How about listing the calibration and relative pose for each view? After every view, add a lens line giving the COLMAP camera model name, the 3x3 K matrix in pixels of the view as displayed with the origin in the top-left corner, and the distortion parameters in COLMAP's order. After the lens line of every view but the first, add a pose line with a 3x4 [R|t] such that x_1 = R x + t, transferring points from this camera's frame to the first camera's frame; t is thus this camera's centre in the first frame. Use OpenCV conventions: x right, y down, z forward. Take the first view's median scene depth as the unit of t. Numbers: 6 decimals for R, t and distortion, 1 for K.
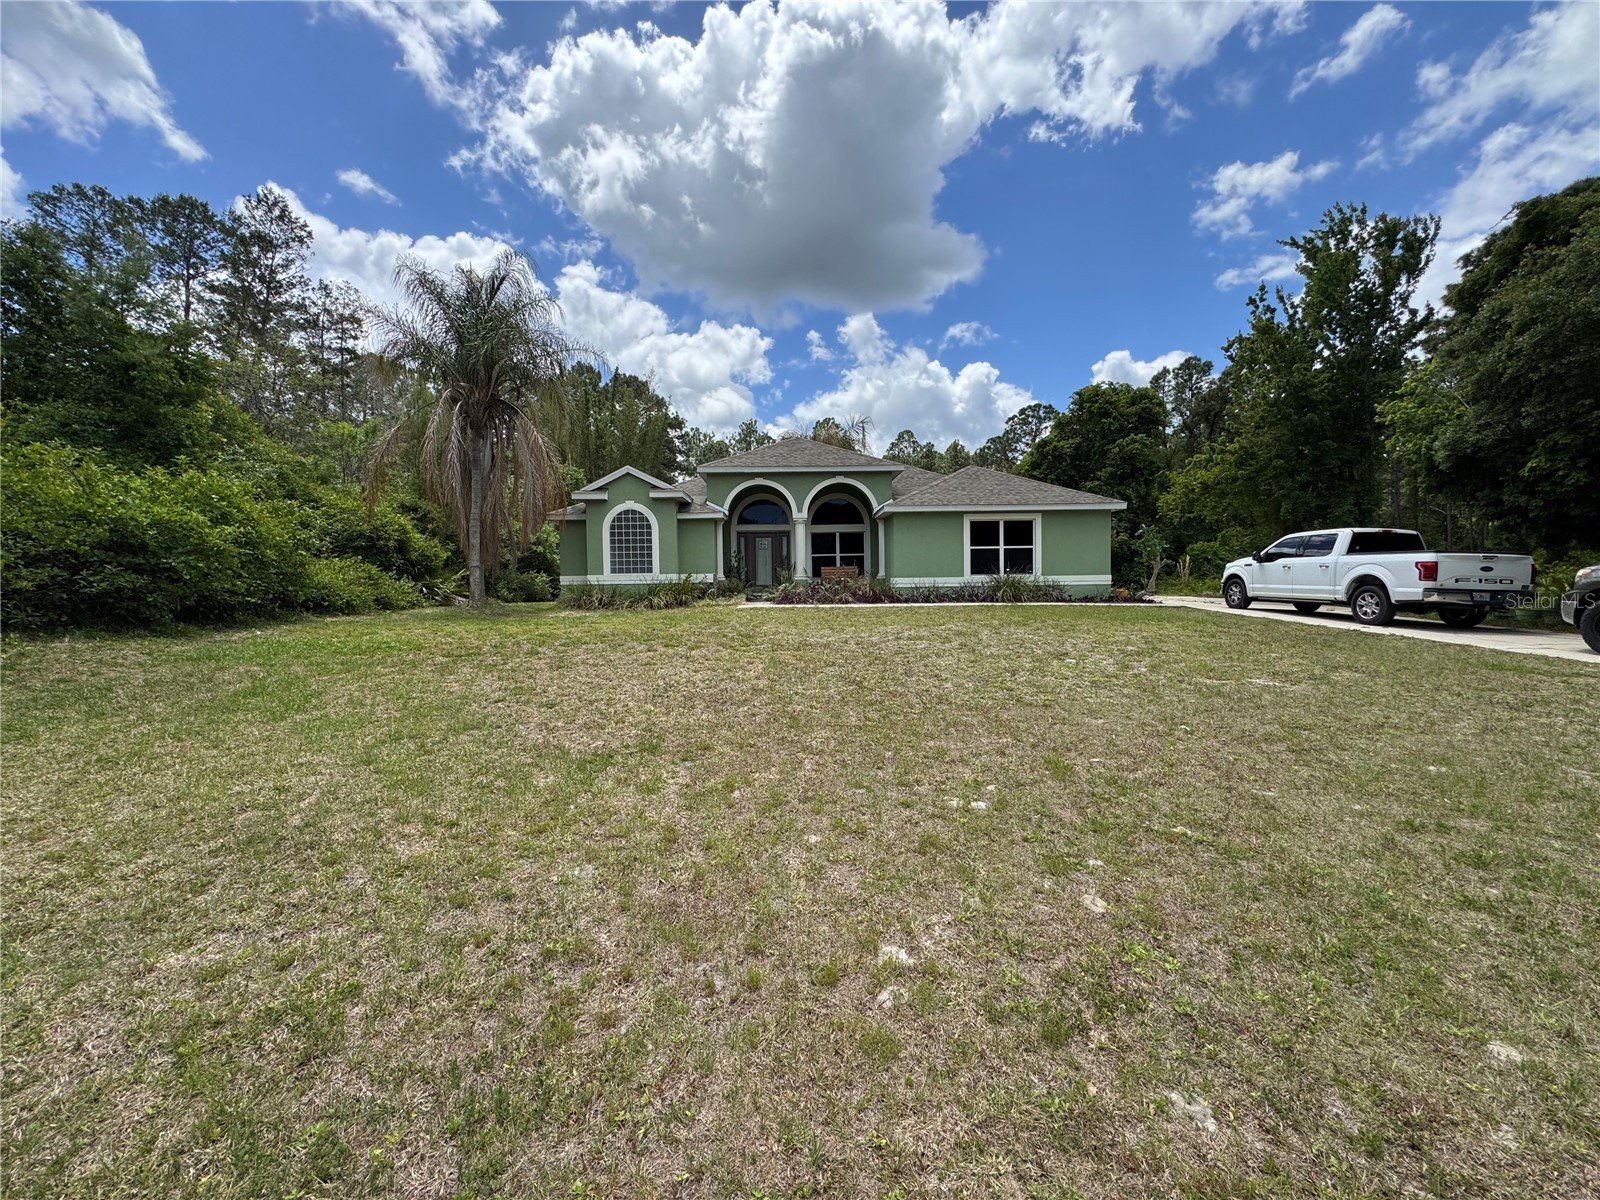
lens RADIAL K [[641.5, 0, 801.3], [0, 641.5, 600.4], [0, 0, 1]] dist [-0.003072, 0.000490]
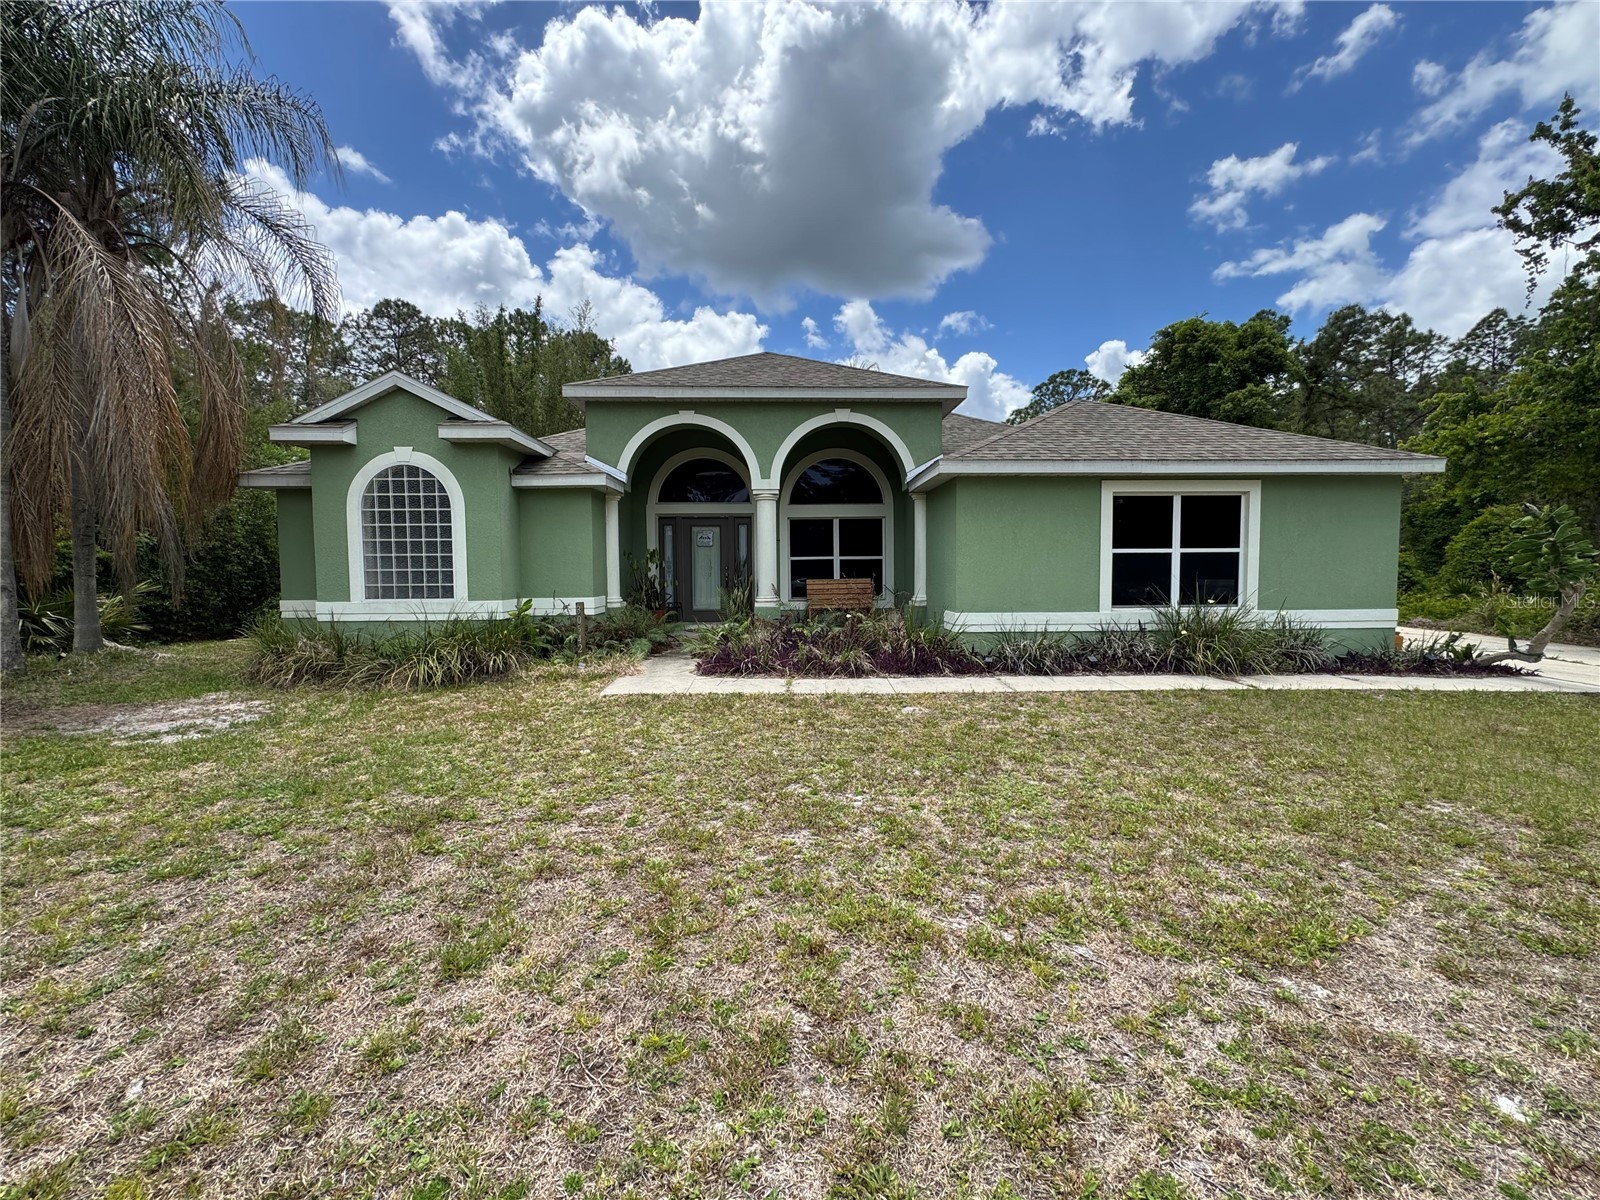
lens RADIAL K [[641.5, 0, 801.3], [0, 641.5, 600.4], [0, 0, 1]] dist [-0.003072, 0.000490]
pose [[0.999943, 0.007404, 0.007730, 0.025159], [-0.007530, 0.999838, 0.016364, -0.050110], [-0.007608, -0.016422, 0.999836, 0.509389]]
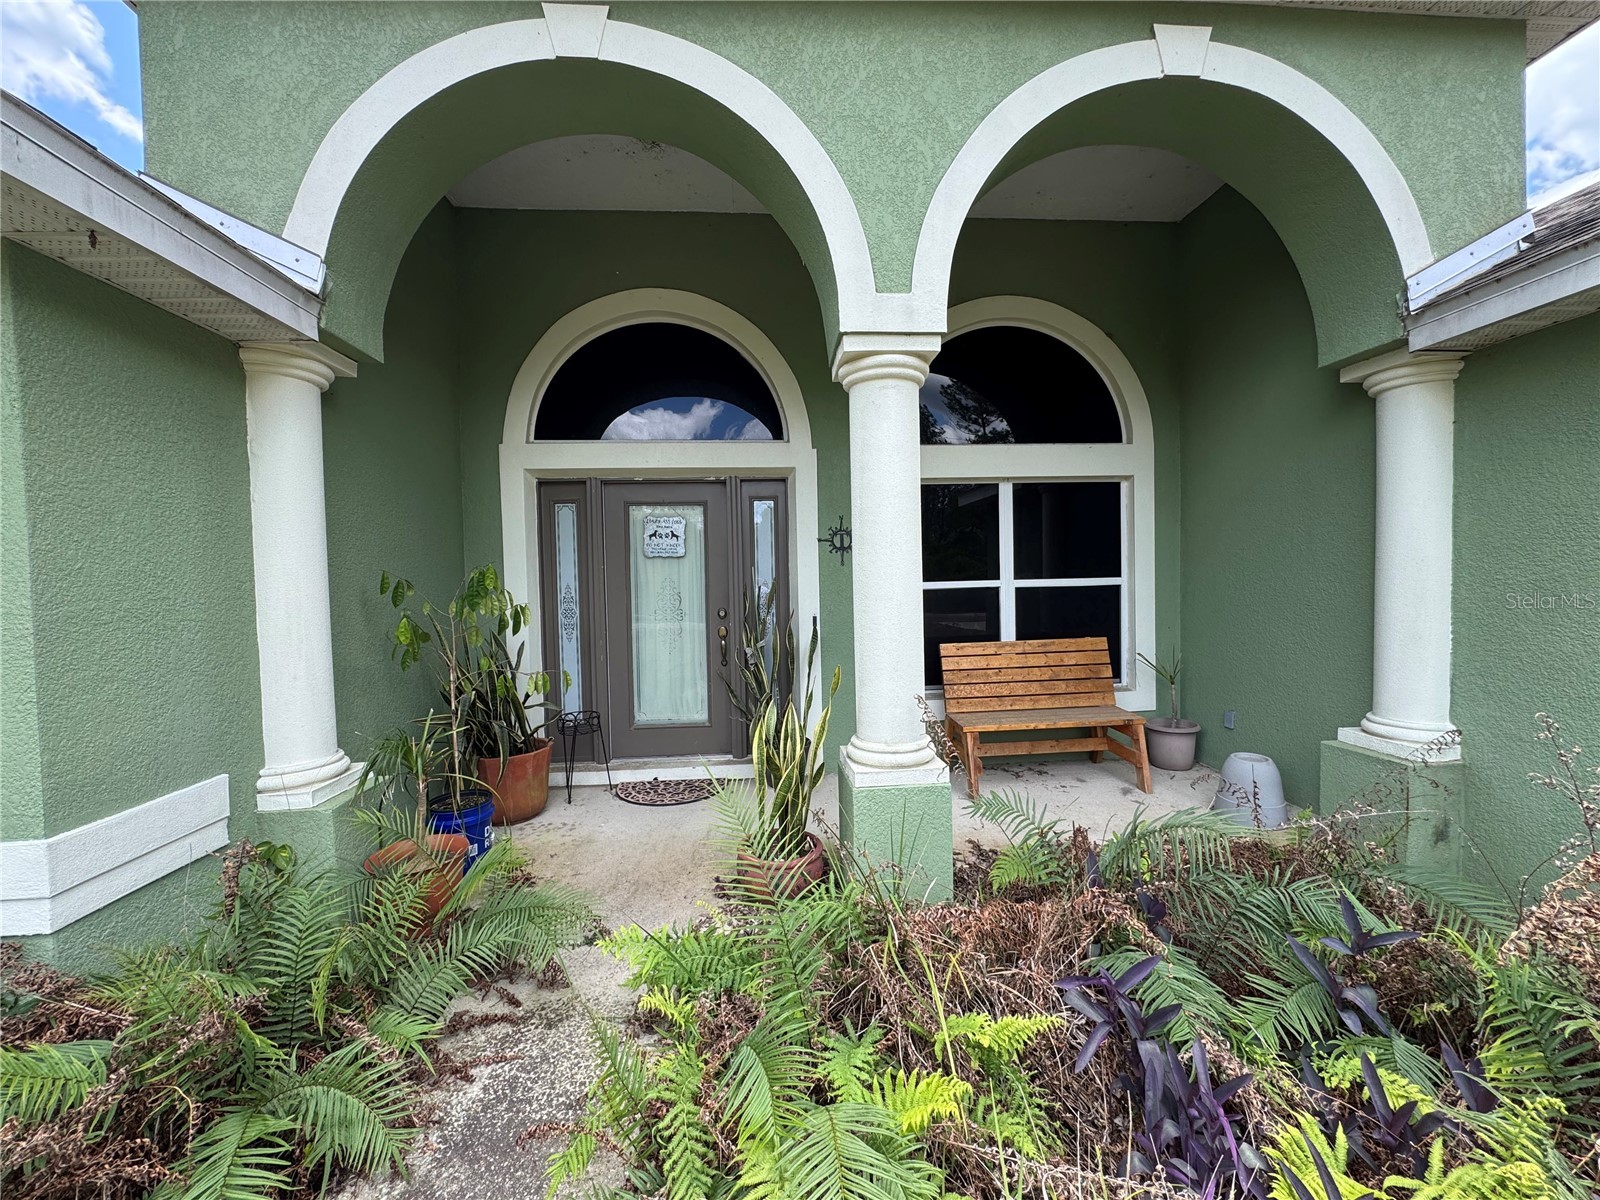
lens RADIAL K [[641.5, 0, 801.3], [0, 641.5, 600.4], [0, 0, 1]] dist [-0.003072, 0.000490]
pose [[0.998820, -0.004409, 0.048358, -0.029637], [0.004734, 0.999967, -0.006608, -0.076537], [-0.048328, 0.006829, 0.998808, 0.924420]]
